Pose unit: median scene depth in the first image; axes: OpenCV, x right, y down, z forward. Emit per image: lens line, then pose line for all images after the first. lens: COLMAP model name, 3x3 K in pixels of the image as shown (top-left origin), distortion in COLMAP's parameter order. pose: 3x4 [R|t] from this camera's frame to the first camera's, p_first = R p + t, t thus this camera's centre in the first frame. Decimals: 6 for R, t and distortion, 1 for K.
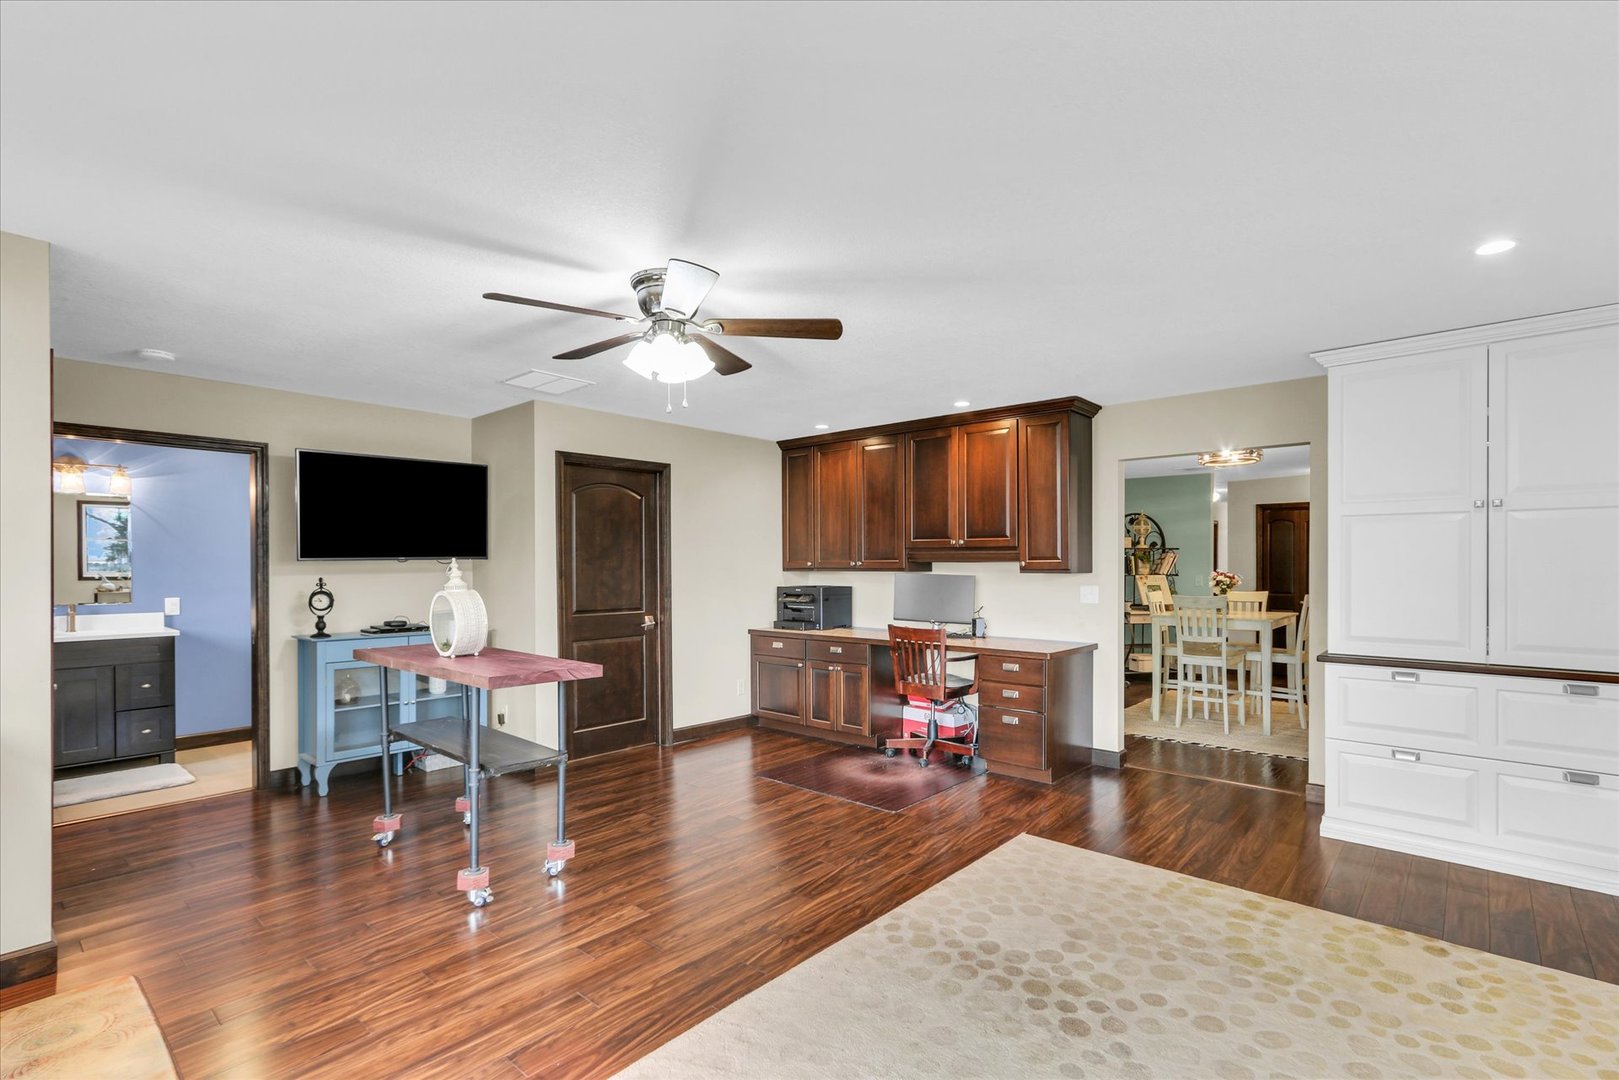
lens RADIAL K [[765.5, 0, 803.1], [0, 765.5, 563.4], [0, 0, 1]] dist [0.009876, 0.001102]
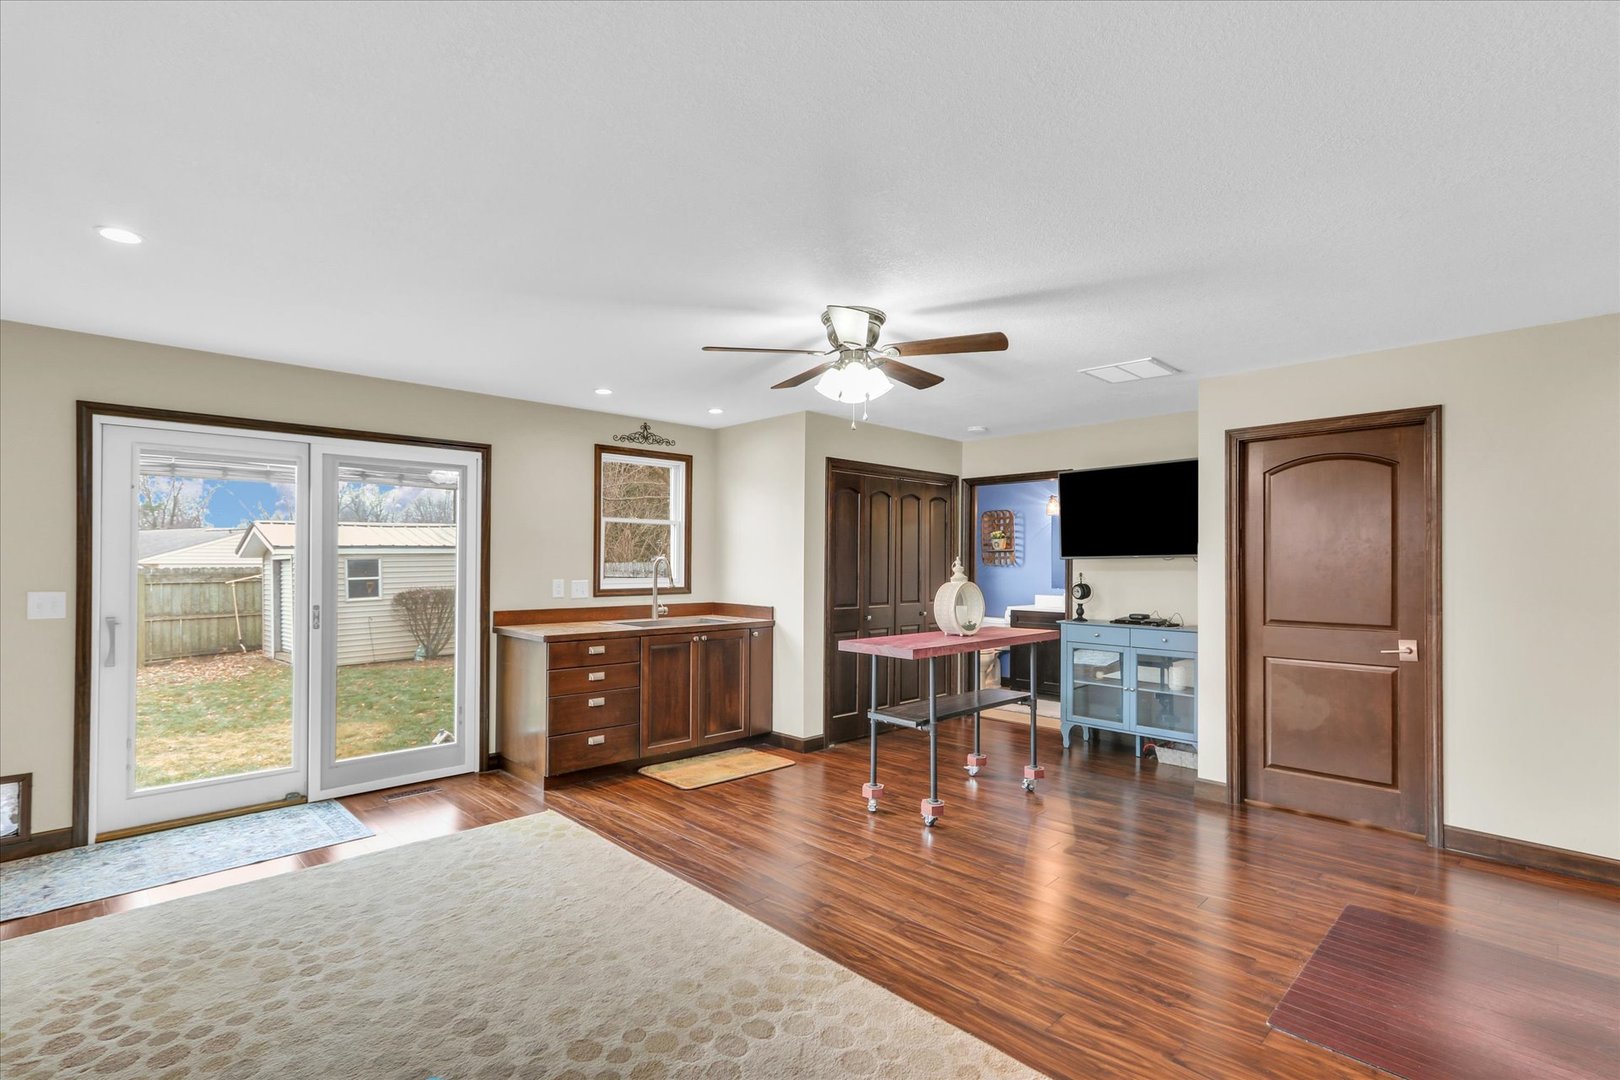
lens RADIAL K [[765.9, 0, 808.0], [0, 765.9, 553.0], [0, 0, 1]] dist [0.009876, 0.001102]
pose [[-0.083659, -0.010670, -0.996437, 0.865655], [-0.002481, 0.999942, -0.010499, 0.000824], [0.996491, 0.001594, -0.083681, 0.913856]]
